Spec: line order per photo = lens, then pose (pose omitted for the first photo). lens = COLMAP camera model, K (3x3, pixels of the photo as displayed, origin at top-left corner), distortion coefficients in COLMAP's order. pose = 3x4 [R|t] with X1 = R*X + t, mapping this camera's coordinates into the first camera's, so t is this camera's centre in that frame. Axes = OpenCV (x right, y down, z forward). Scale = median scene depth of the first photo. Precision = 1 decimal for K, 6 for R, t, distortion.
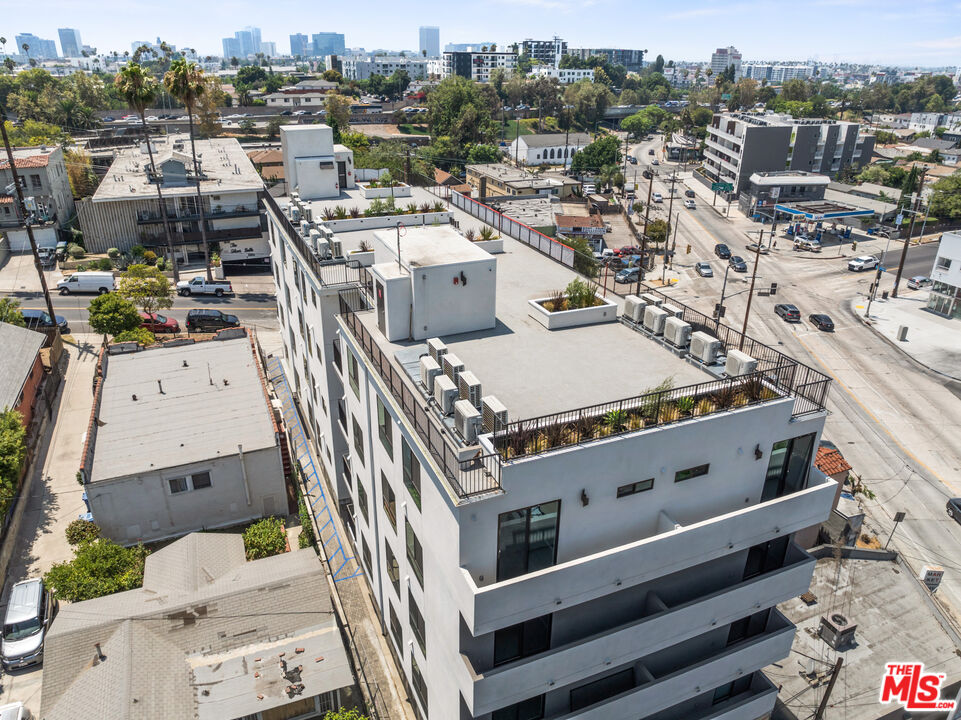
lens RADIAL K [[692.7, 0, 480.5], [0, 692.7, 360.0], [0, 0, 1]] dist [-0.037935, 0.001189]
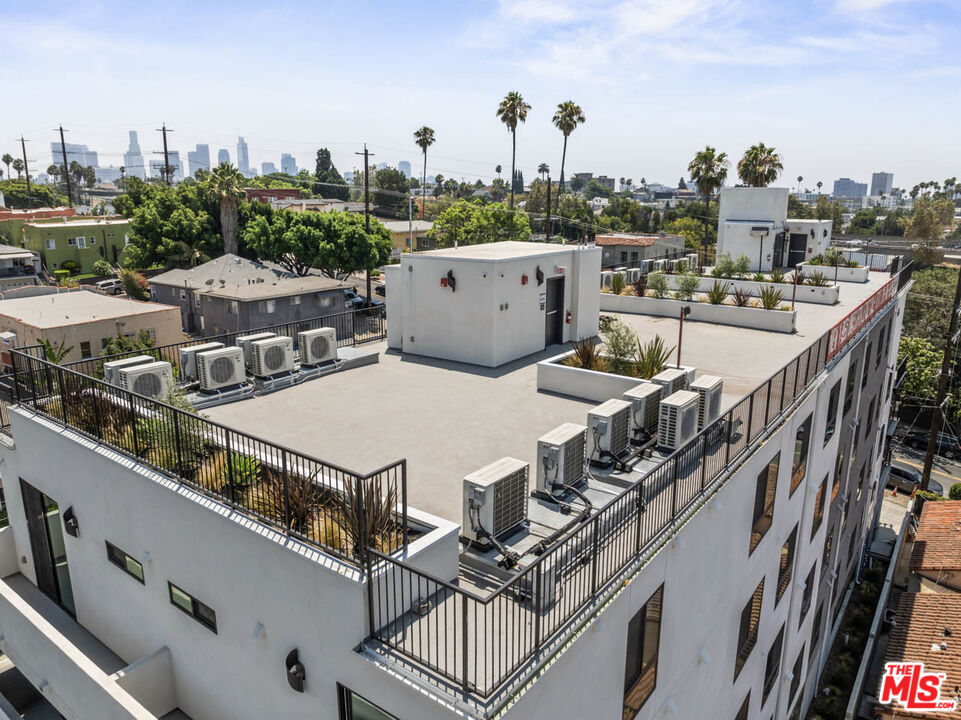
lens RADIAL K [[692.7, 0, 480.5], [0, 692.7, 360.0], [0, 0, 1]] dist [-0.037935, 0.001189]
pose [[0.501237, 0.198505, -0.842233, 0.577623], [-0.358915, 0.933349, 0.006380, -0.054062], [0.787364, 0.299092, 0.539075, 0.639740]]
